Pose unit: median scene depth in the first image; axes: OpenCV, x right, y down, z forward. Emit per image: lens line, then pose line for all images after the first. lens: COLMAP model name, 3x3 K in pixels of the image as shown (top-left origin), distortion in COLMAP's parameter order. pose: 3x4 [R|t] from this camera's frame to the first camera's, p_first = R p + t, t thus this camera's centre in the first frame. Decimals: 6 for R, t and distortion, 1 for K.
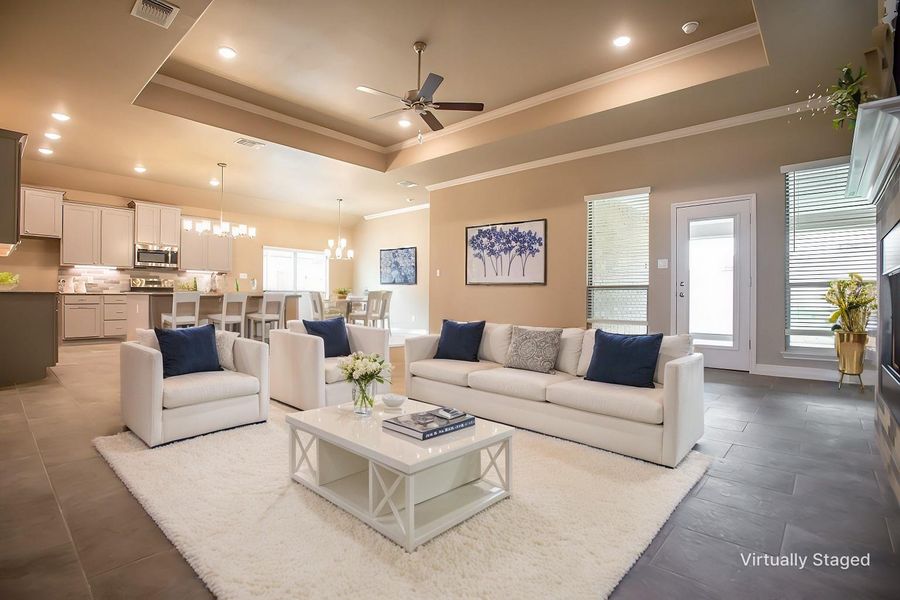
lens RADIAL K [[437.9, 0, 446.6], [0, 437.9, 299.6], [0, 0, 1]] dist [-0.042844, 0.008220]
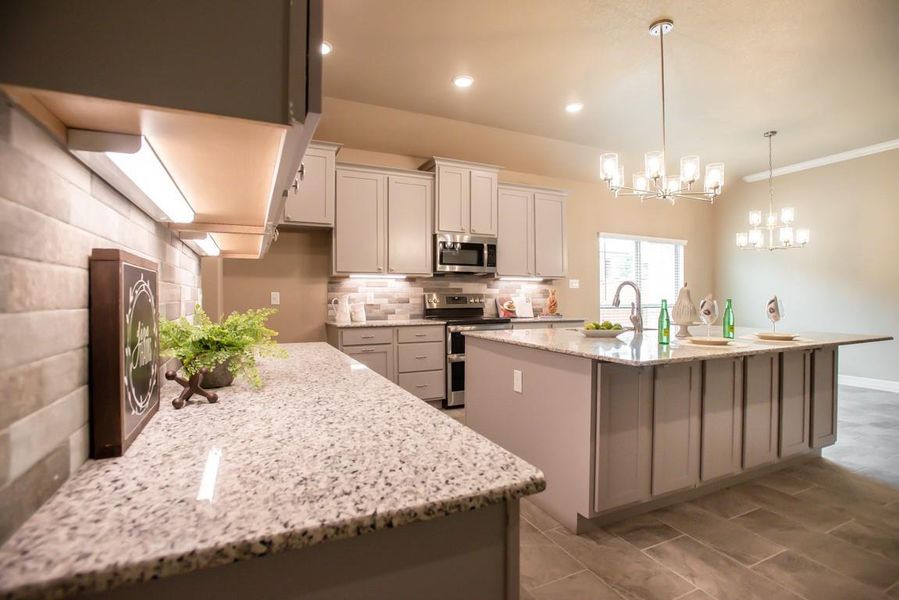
lens RADIAL K [[437.4, 0, 450.0], [0, 437.4, 299.1], [0, 0, 1]] dist [-0.042844, 0.008220]
pose [[0.924255, -0.008120, -0.381691, -0.488855], [0.008594, 0.999963, -0.000462, -0.042634], [0.381680, -0.002853, 0.924290, 0.469587]]
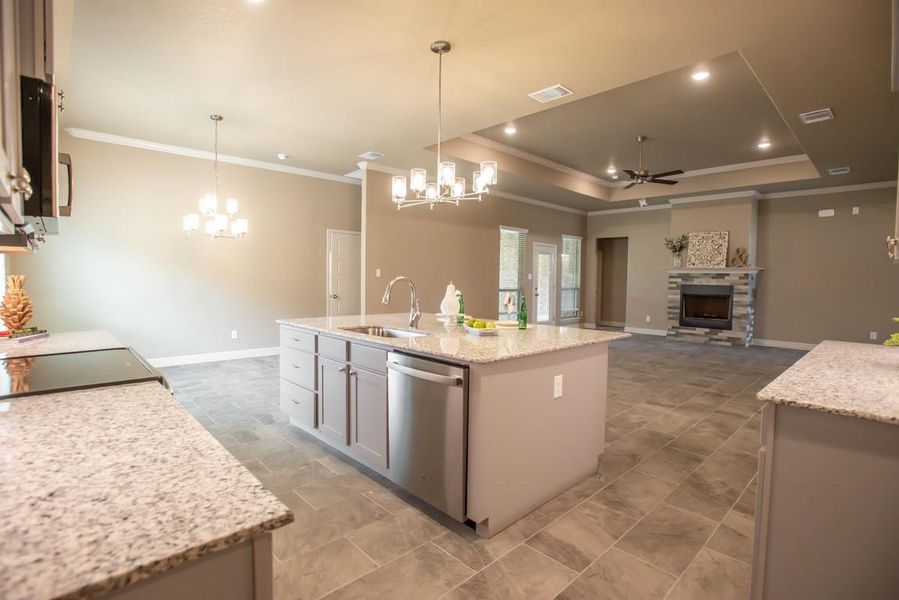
lens RADIAL K [[437.4, 0, 448.3], [0, 437.4, 306.9], [0, 0, 1]] dist [-0.042844, 0.008220]
pose [[0.064037, -0.071955, 0.995350, -0.871727], [-0.011052, 0.997285, 0.072806, -0.059799], [-0.997886, -0.015662, 0.063068, 0.841618]]
